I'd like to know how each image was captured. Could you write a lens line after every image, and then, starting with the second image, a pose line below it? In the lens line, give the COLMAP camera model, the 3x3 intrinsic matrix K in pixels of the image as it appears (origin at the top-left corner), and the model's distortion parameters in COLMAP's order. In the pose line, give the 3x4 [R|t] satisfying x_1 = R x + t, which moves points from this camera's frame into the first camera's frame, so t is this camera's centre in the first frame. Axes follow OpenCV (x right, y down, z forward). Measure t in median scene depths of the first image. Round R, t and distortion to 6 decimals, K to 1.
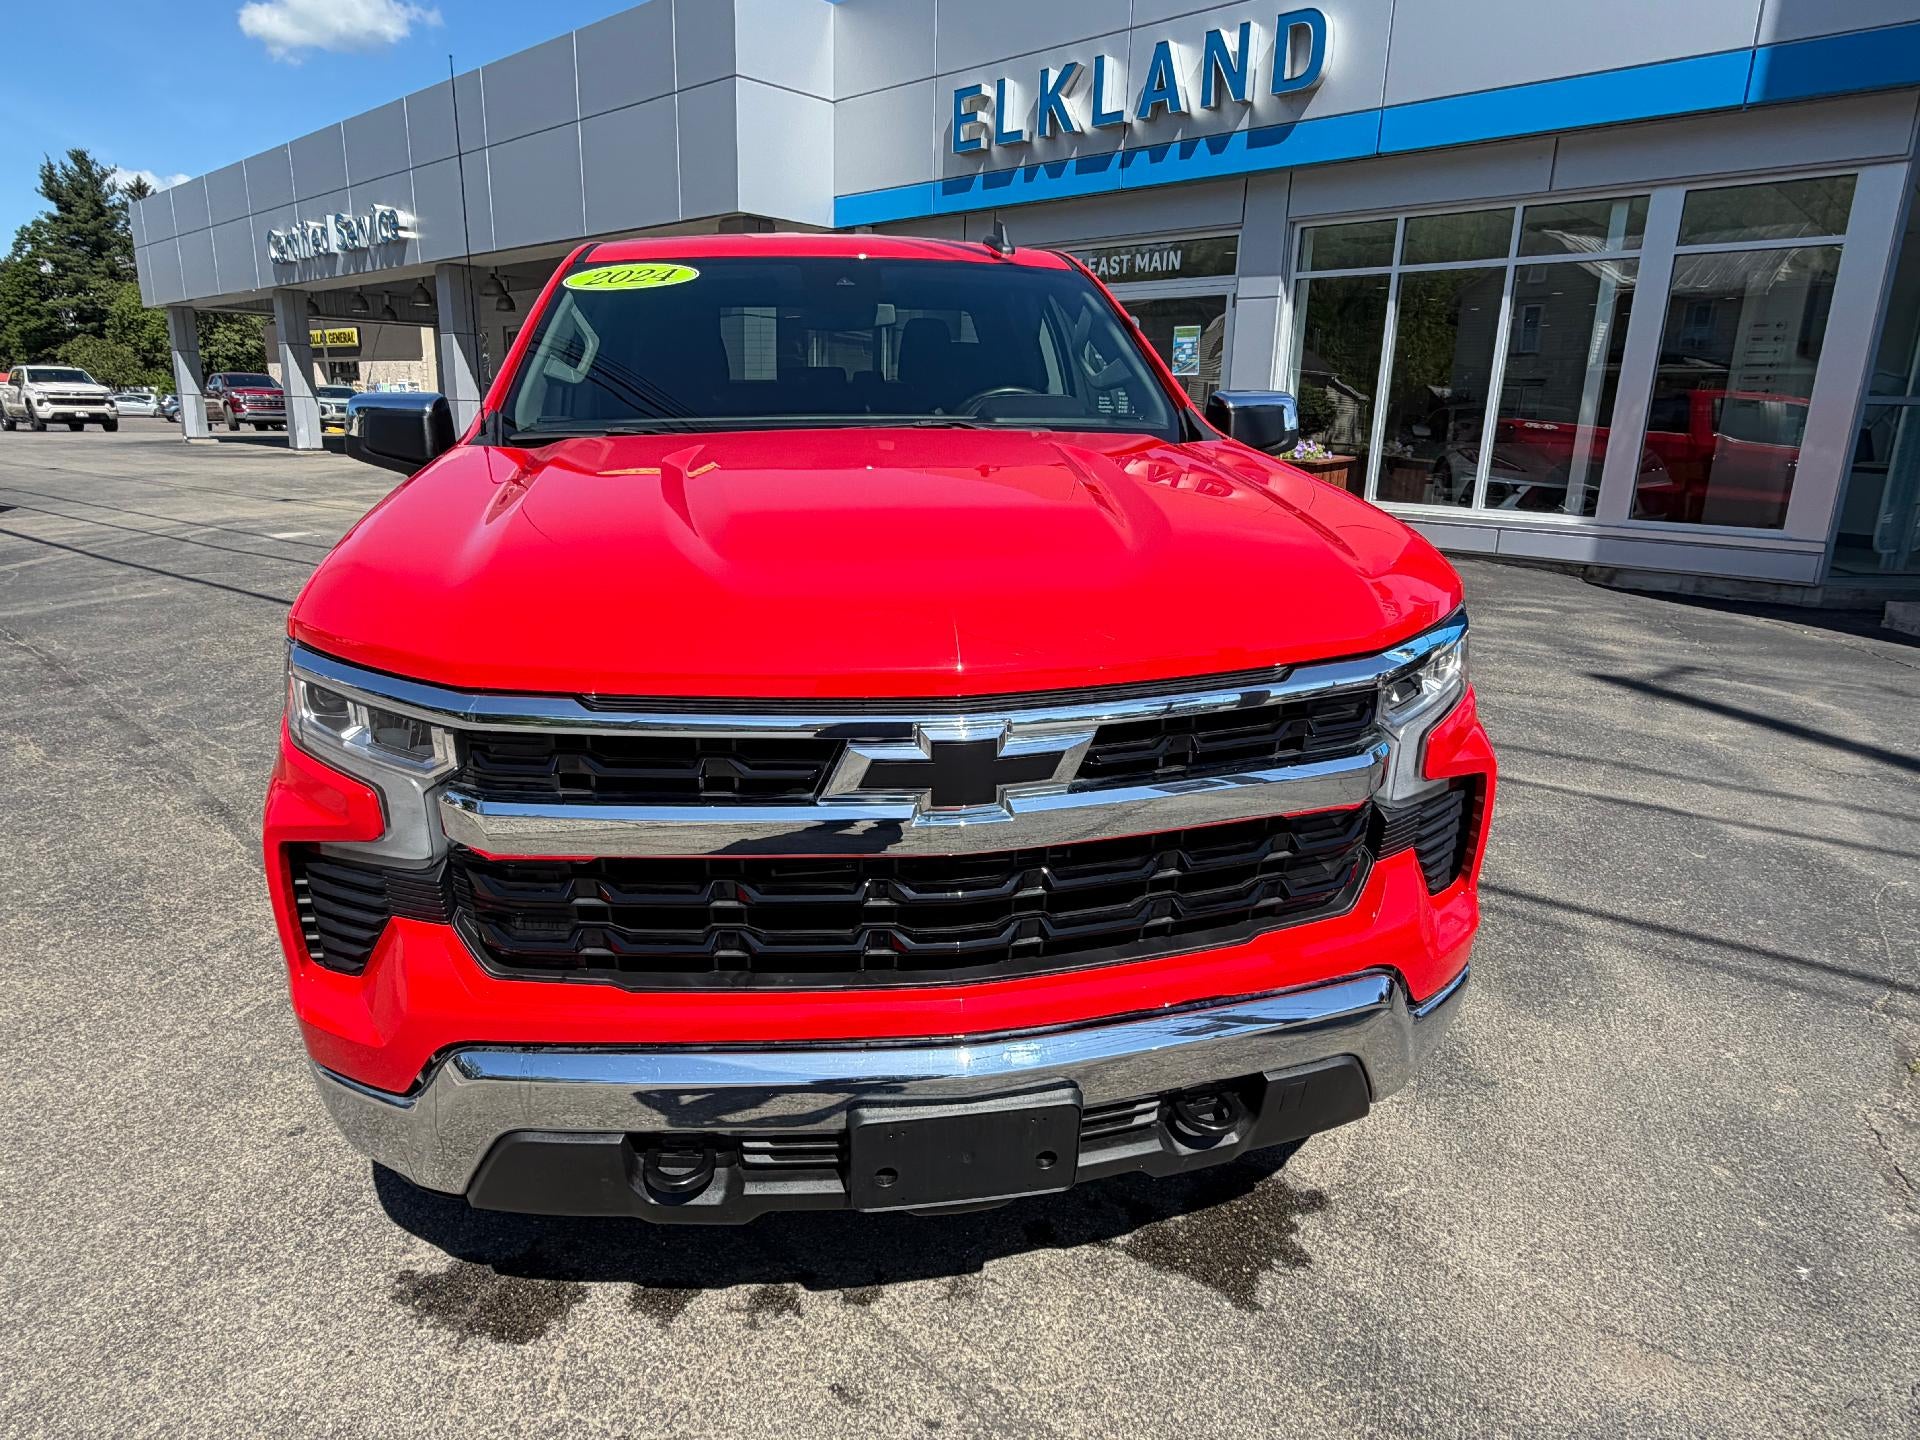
lens RADIAL K [[1169.2, 0, 948.5], [0, 1169.2, 728.6], [0, 0, 1]] dist [-0.004427, 0.003422]
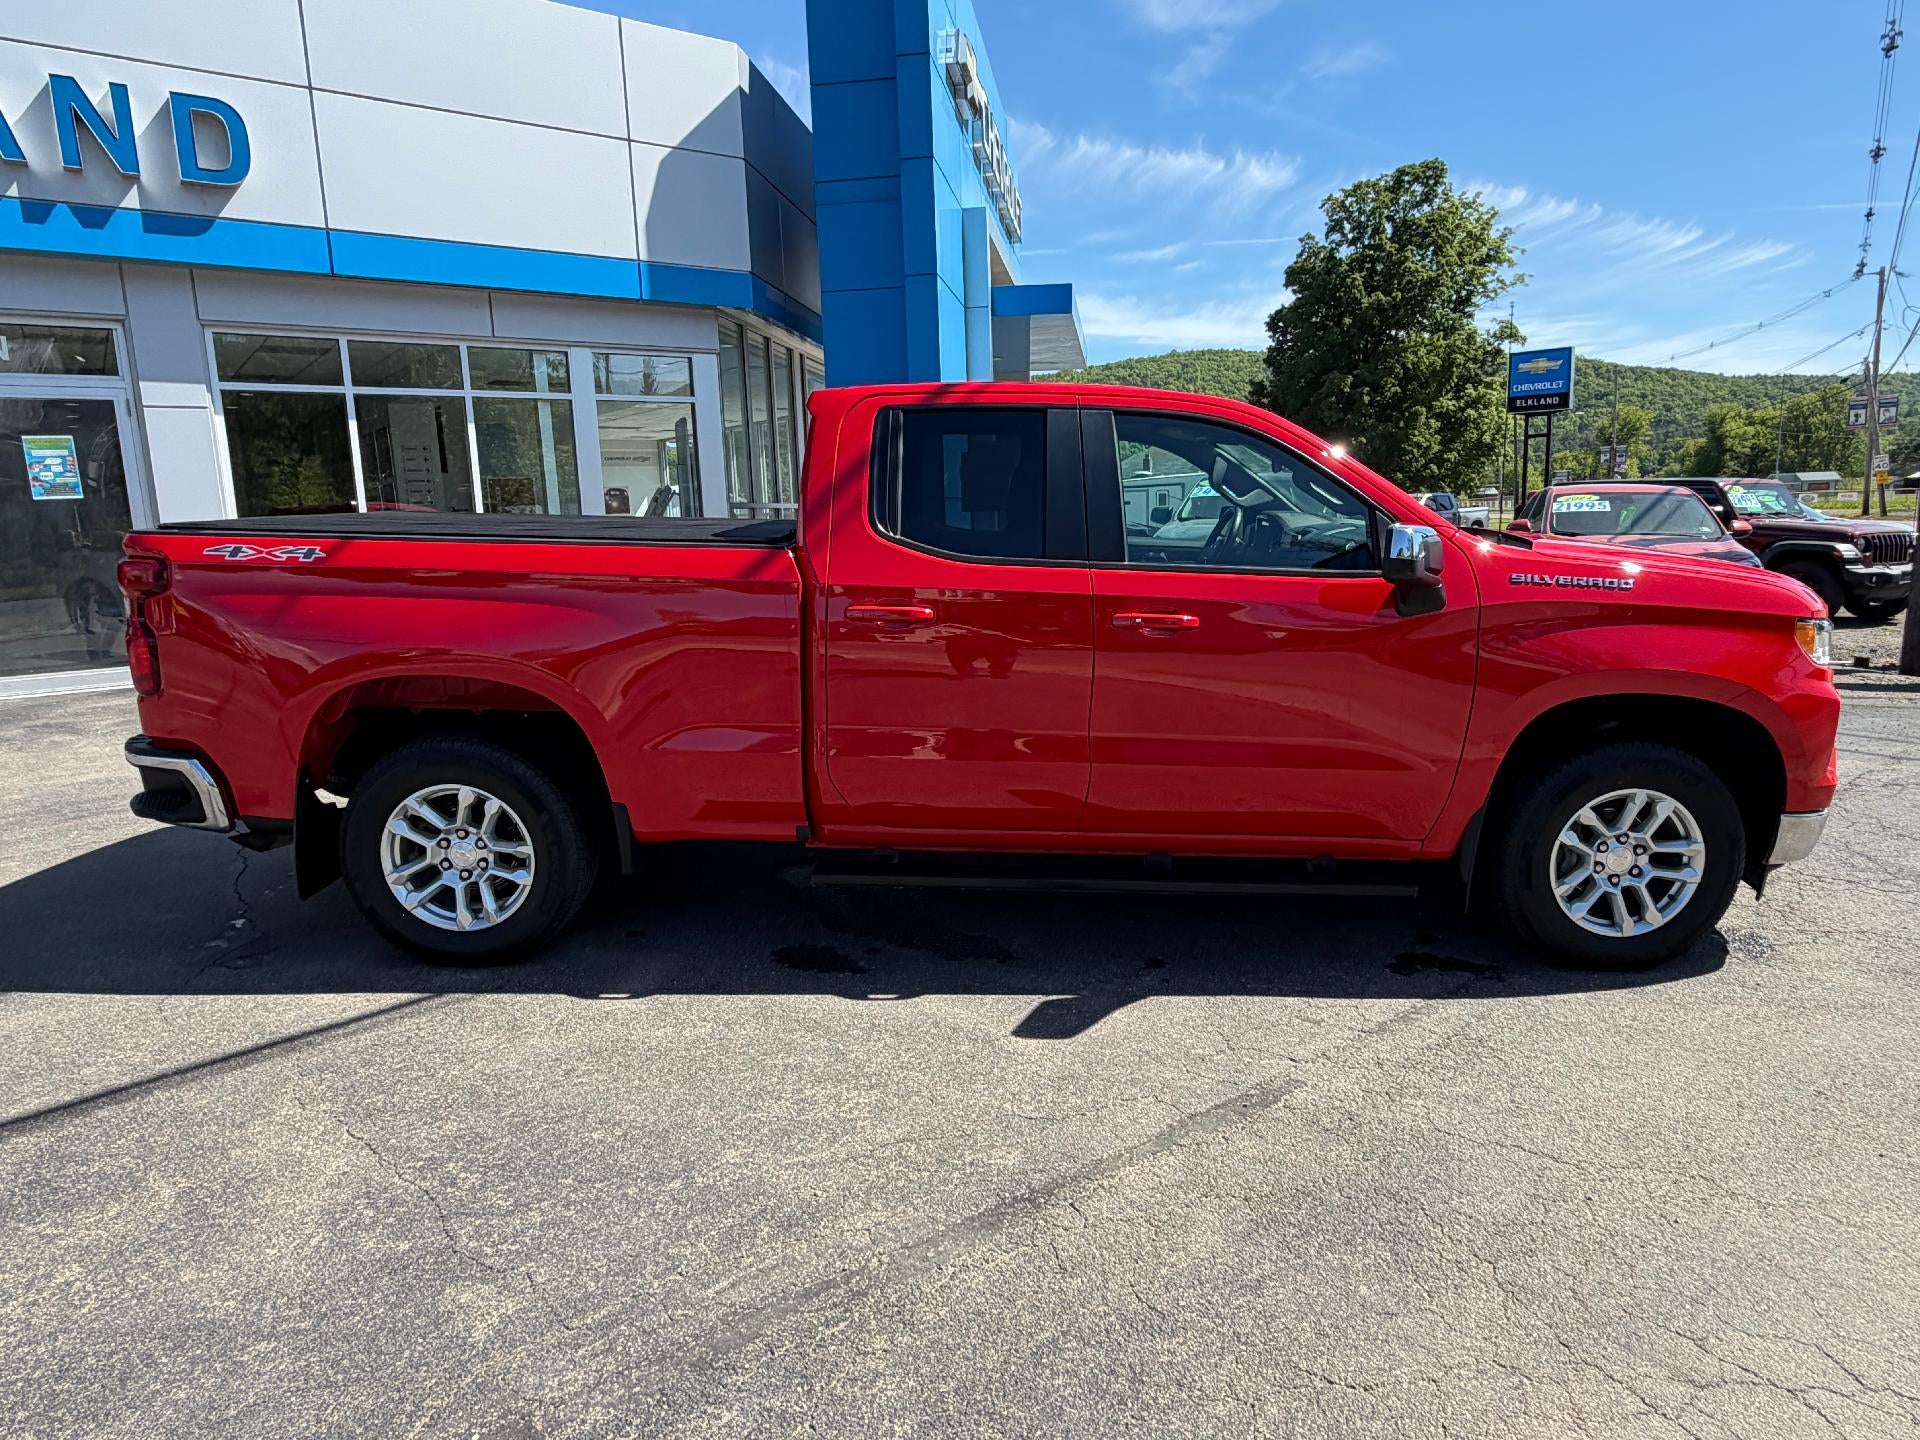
lens RADIAL K [[1169.2, 0, 970.9], [0, 1169.2, 707.6], [0, 0, 1]] dist [-0.004427, 0.003422]
pose [[0.152458, -0.192184, 0.969444, -0.520924], [0.292523, 0.945734, 0.141481, -0.121810], [-0.944027, 0.262015, 0.200403, 0.365852]]
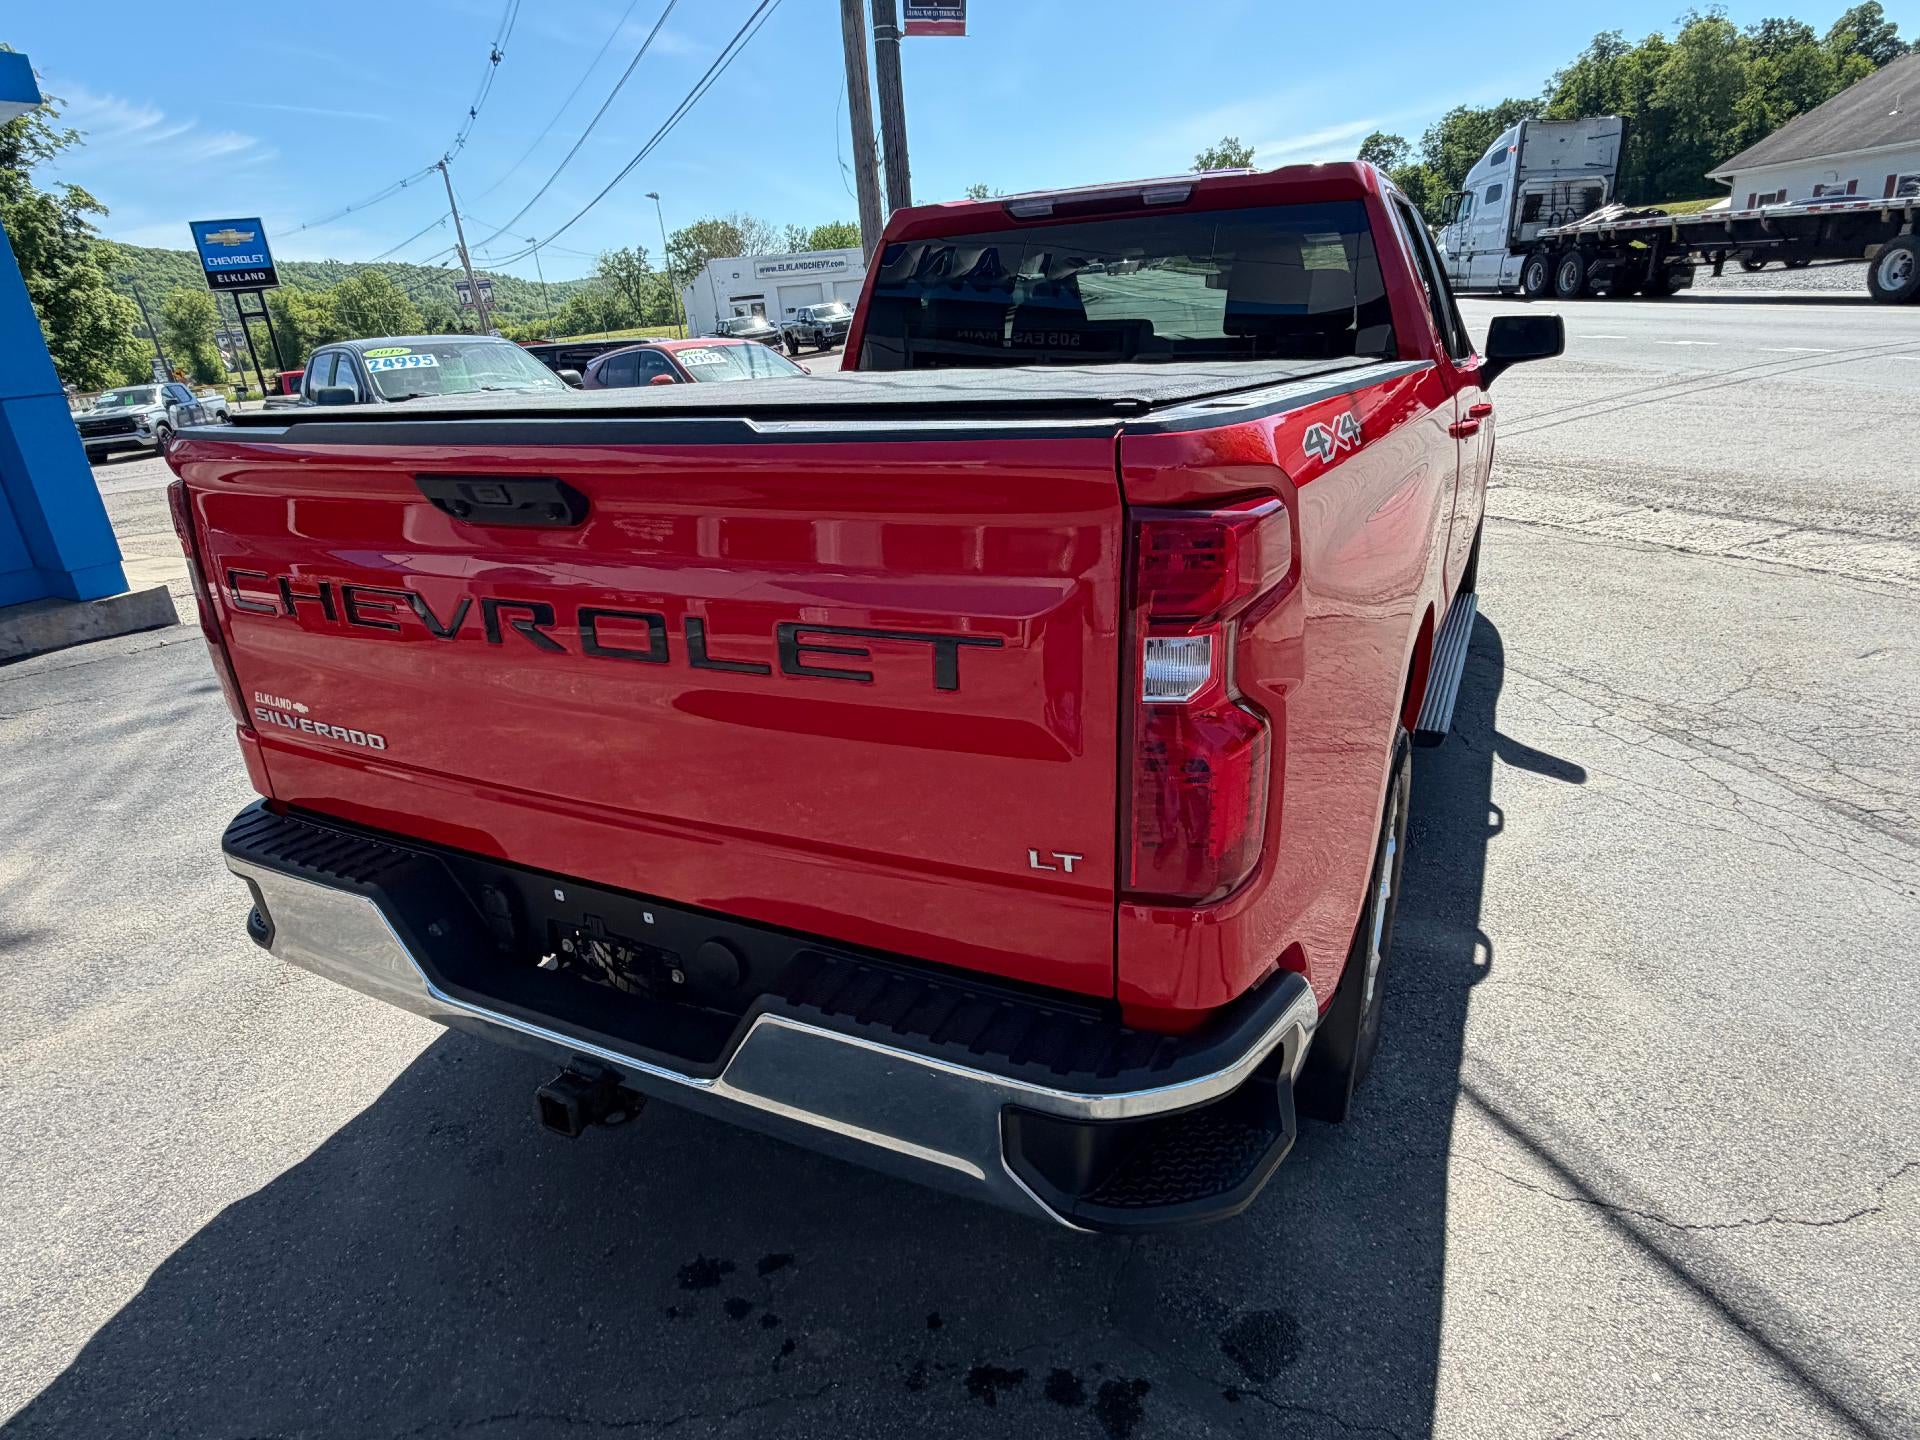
lens RADIAL K [[1086.0, 0, 946.6], [0, 1086.0, 716.0], [0, 0, 1]] dist [0.001642, -0.001406]
pose [[-0.808048, -0.162167, 0.566356, -0.227249], [0.219624, 0.809139, 0.545032, -0.244304], [-0.546647, 0.564798, -0.618207, 0.786713]]
